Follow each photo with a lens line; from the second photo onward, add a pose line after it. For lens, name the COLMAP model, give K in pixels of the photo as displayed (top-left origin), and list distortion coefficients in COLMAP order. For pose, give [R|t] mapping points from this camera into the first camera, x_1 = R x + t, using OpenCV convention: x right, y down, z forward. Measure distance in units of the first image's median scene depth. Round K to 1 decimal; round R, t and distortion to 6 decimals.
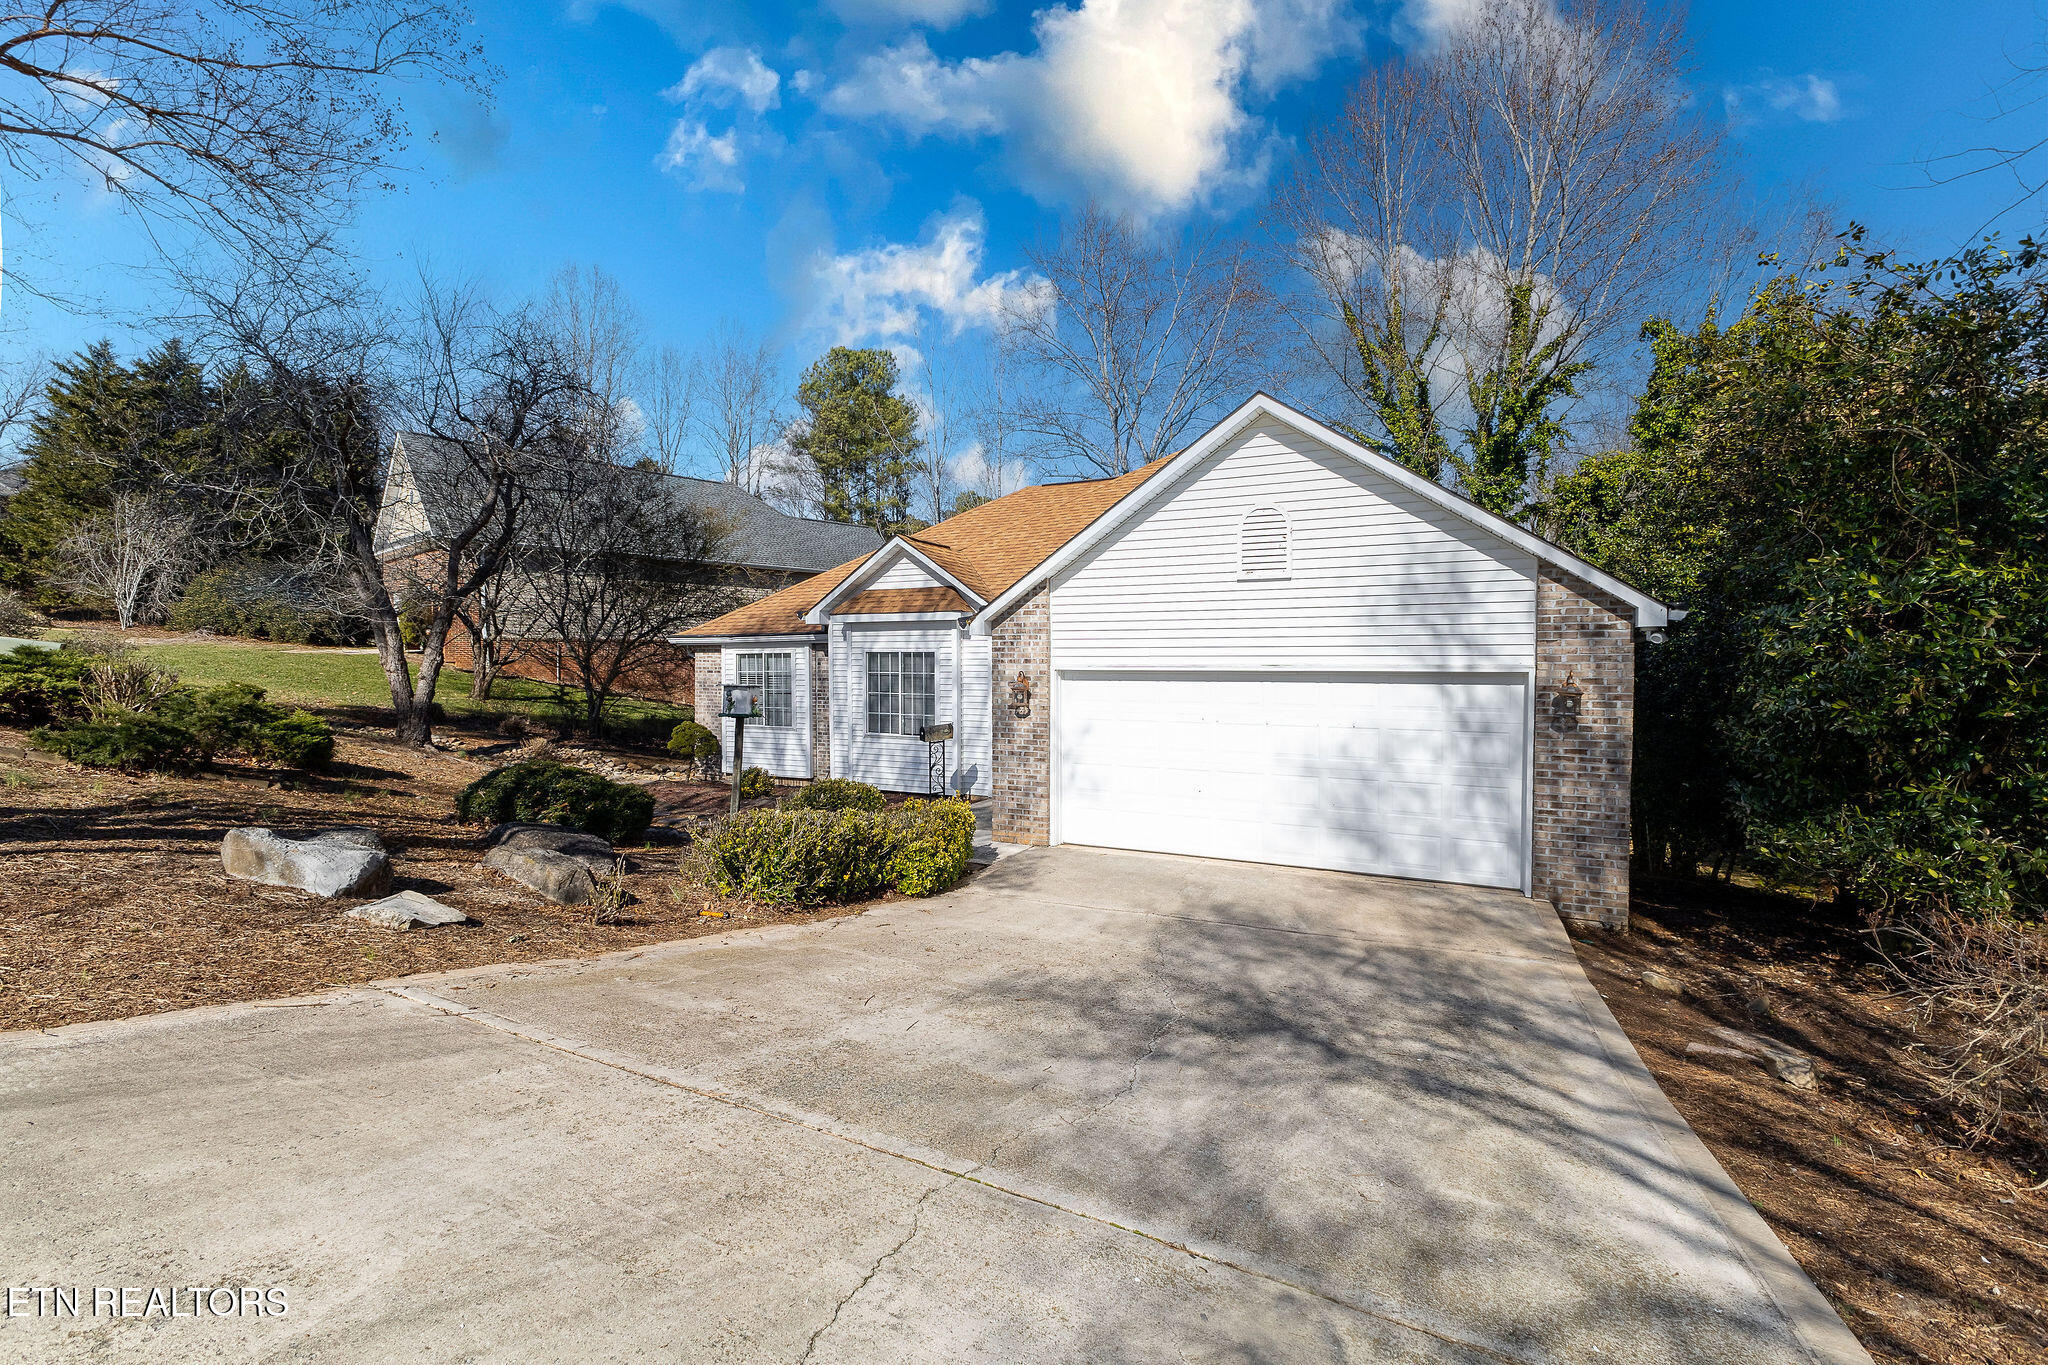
lens RADIAL K [[891.3, 0, 1022.2], [0, 891.3, 679.6], [0, 0, 1]] dist [0.011246, 0.000485]
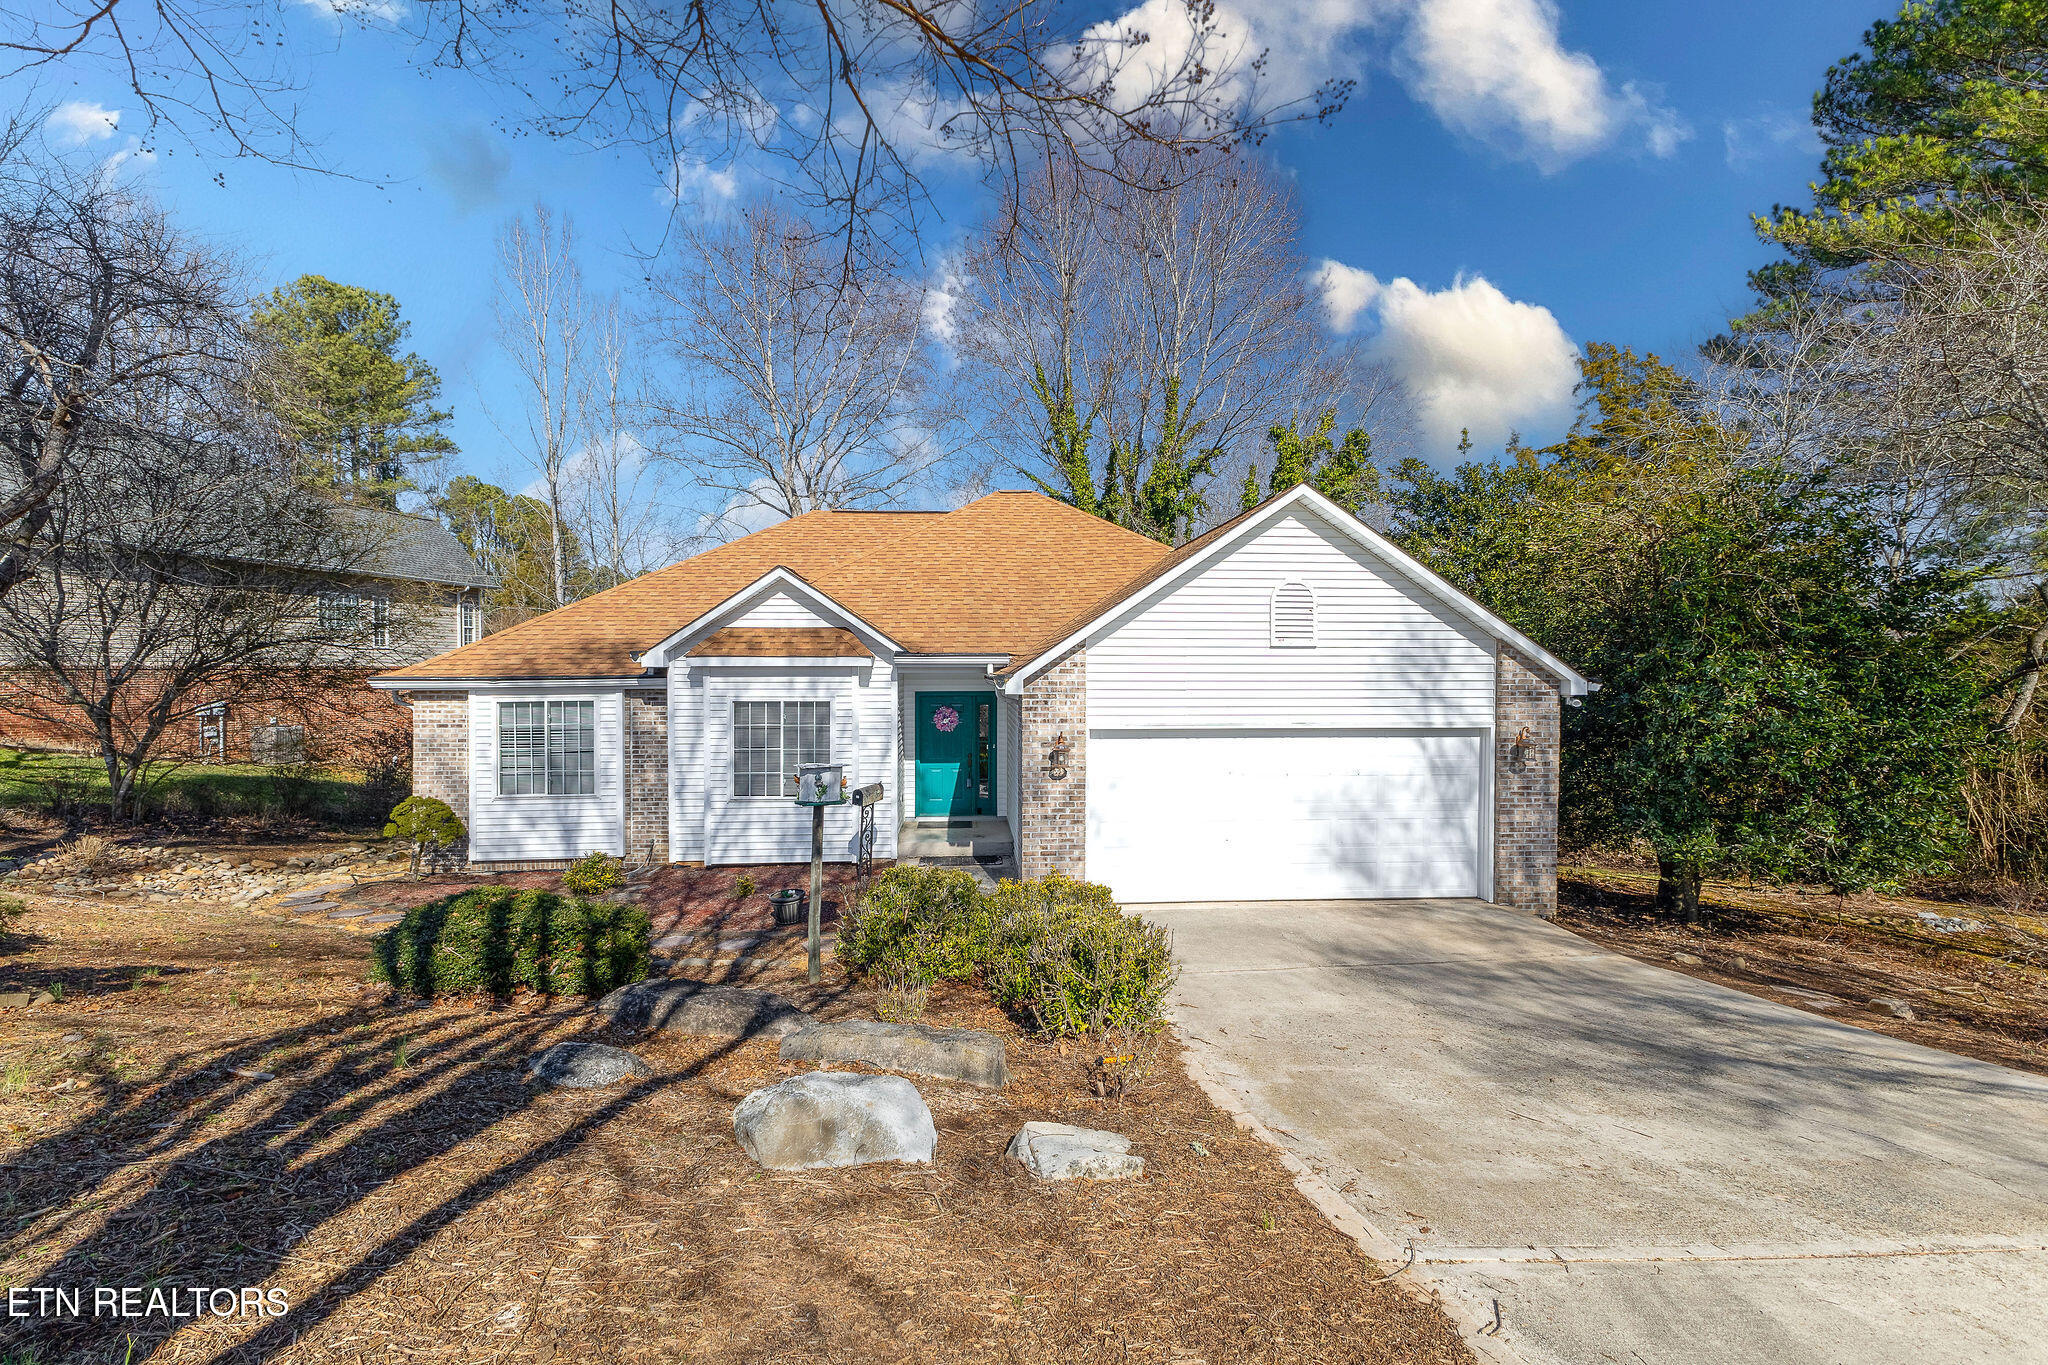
lens RADIAL K [[891.3, 0, 1022.2], [0, 891.3, 679.6], [0, 0, 1]] dist [0.011246, 0.000485]
pose [[0.859609, -0.002988, 0.510943, -0.531619], [0.011063, 0.999857, -0.012766, -0.054388], [-0.510832, 0.016627, 0.859520, 0.191479]]
